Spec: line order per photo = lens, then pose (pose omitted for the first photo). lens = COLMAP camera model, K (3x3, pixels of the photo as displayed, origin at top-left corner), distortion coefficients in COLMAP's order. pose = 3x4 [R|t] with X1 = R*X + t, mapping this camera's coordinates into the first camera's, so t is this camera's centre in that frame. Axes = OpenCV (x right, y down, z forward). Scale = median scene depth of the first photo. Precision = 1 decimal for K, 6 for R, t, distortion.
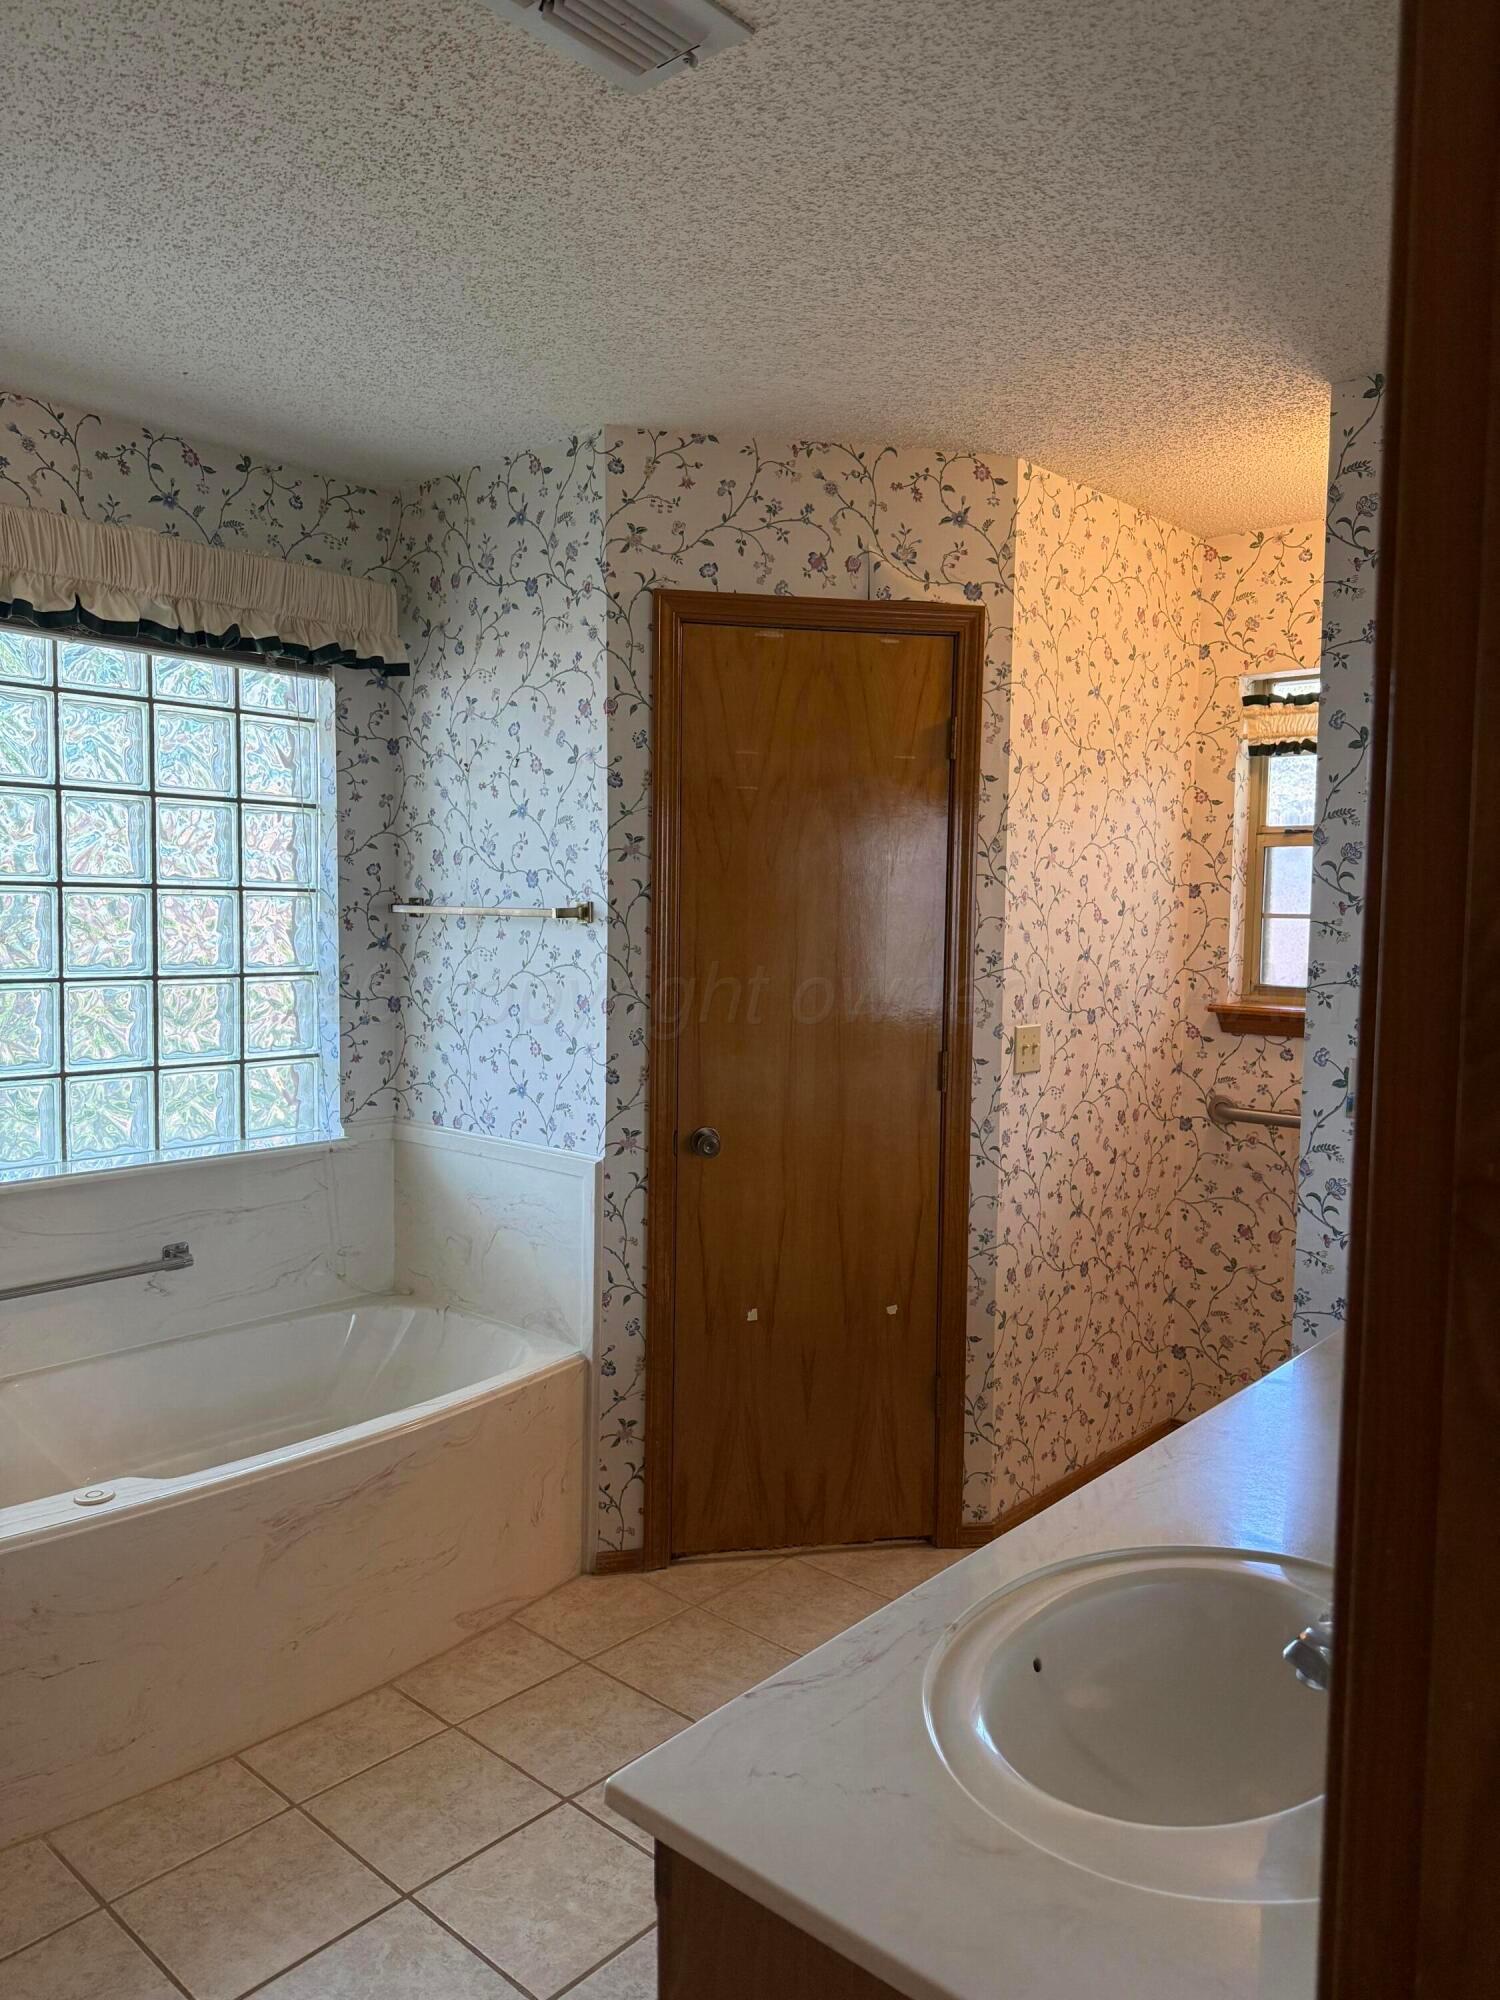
lens RADIAL K [[1407.2, 0, 749.5], [0, 1407.2, 997.4], [0, 0, 1]] dist [0.004638, -0.018532]
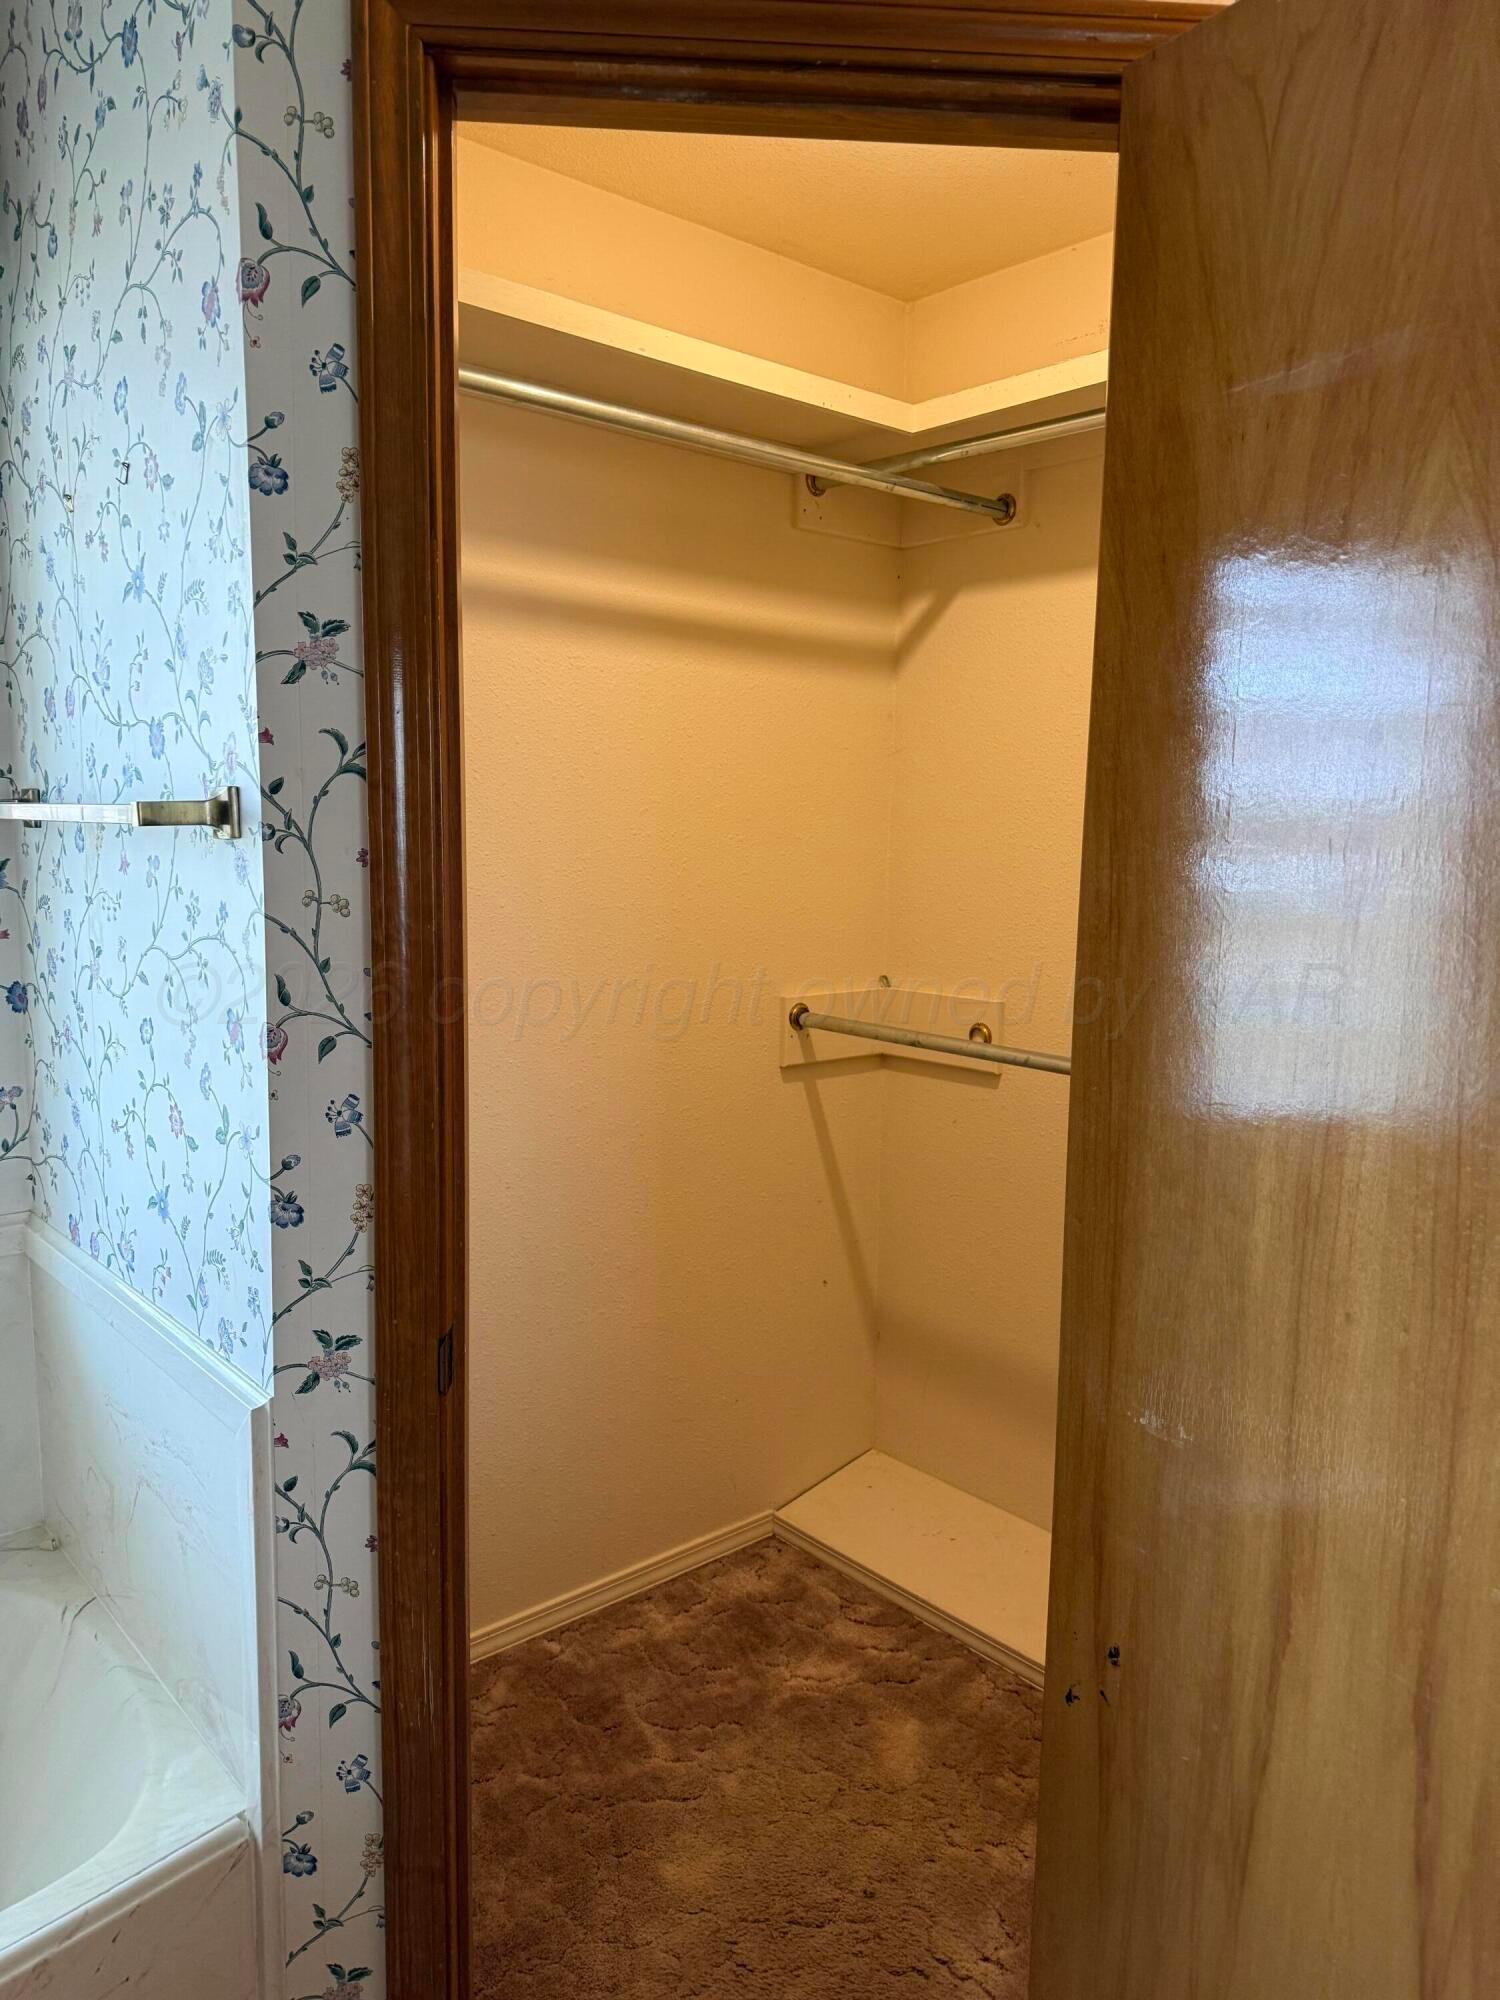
lens RADIAL K [[1407.2, 0, 750.5], [0, 1407.2, 998.3], [0, 0, 1]] dist [0.004638, -0.018532]
pose [[0.992840, 0.018169, -0.118060, 0.086201], [-0.011738, 0.998420, 0.054948, -0.030296], [0.118872, -0.053169, 0.991485, 0.600790]]
